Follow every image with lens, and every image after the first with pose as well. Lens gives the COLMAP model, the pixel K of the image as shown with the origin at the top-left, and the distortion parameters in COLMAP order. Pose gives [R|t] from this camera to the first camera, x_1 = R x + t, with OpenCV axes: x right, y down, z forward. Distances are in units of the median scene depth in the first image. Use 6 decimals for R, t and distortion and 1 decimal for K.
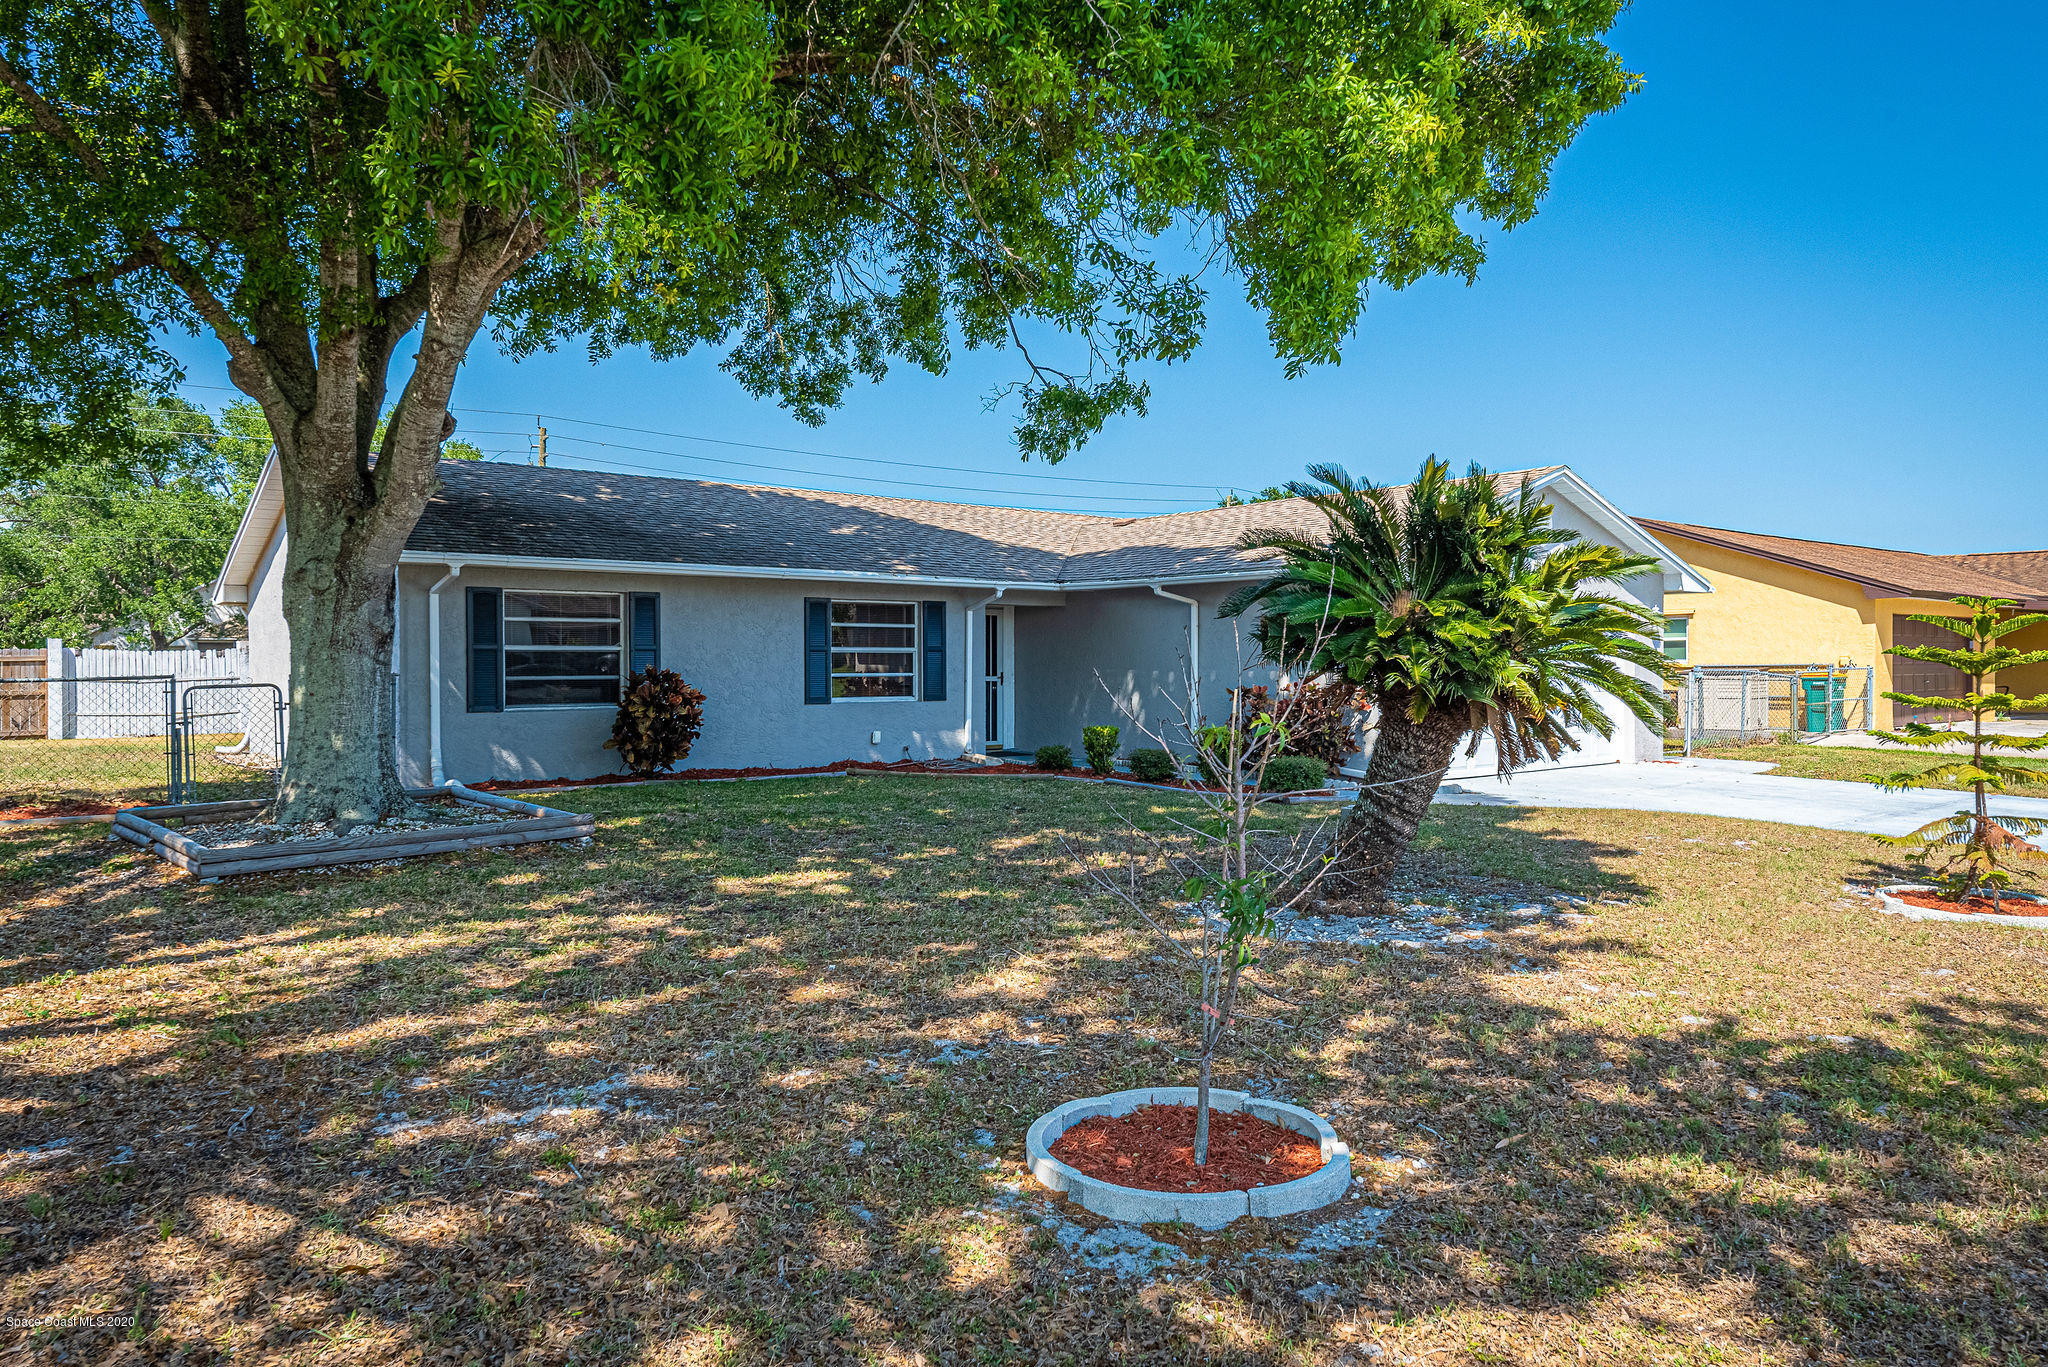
lens RADIAL K [[1415.1, 0, 1025.2], [0, 1415.1, 679.8], [0, 0, 1]] dist [0.001681, 0.000105]
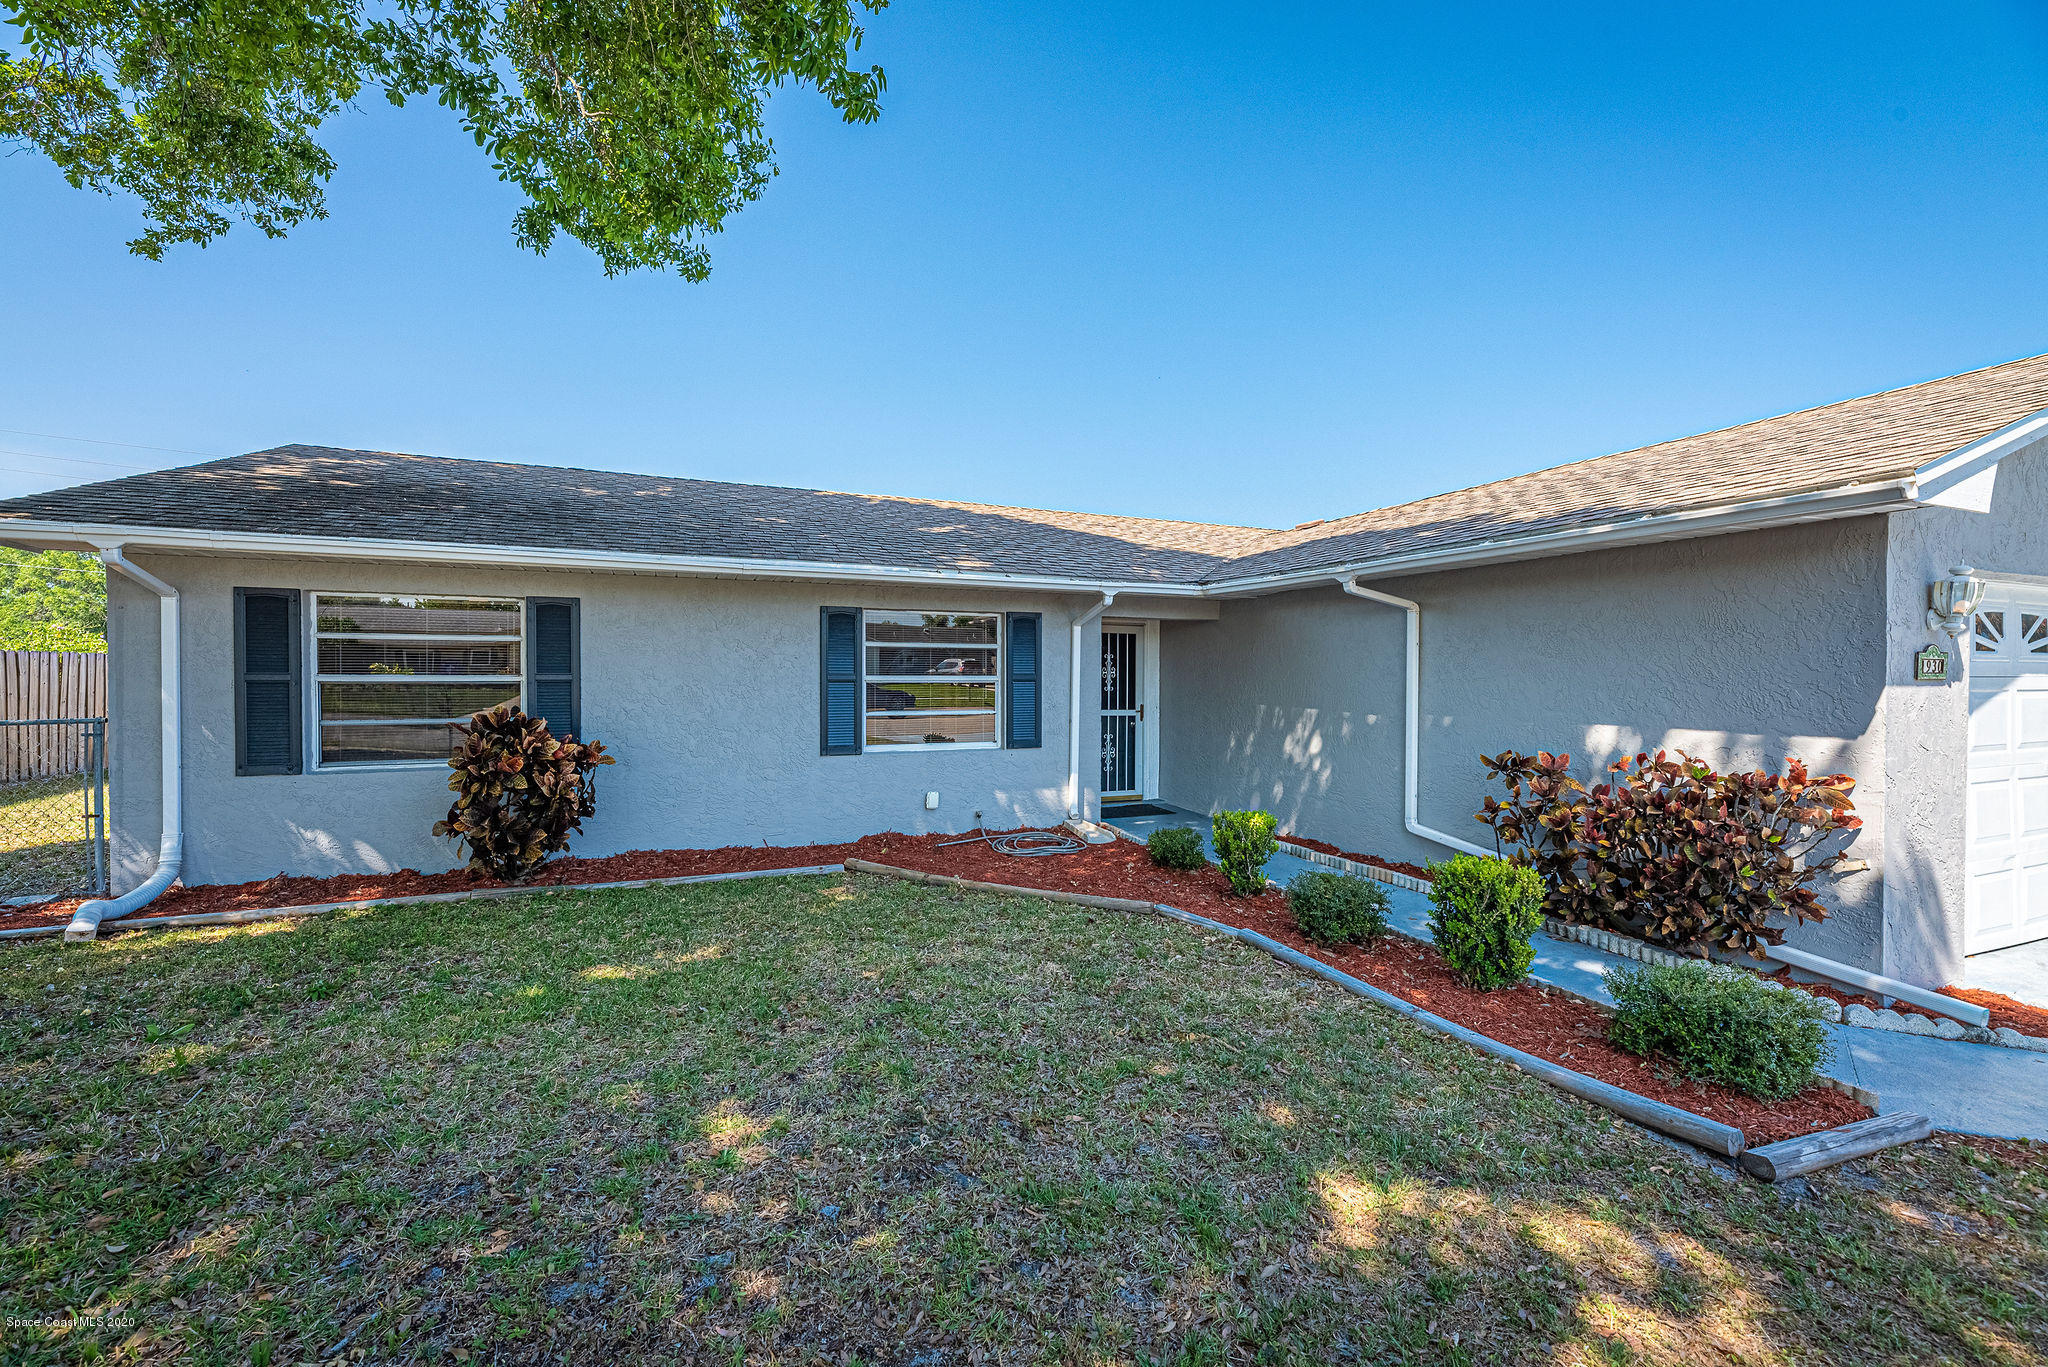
lens RADIAL K [[820.0, 0, 1016.6], [0, 820.0, 685.6], [0, 0, 1]] dist [-0.007609, 0.000168]
pose [[0.958770, 0.009236, -0.284033, 0.056244], [-0.008454, 0.999956, 0.003979, -0.020264], [0.284057, -0.001414, 0.958806, 0.617235]]
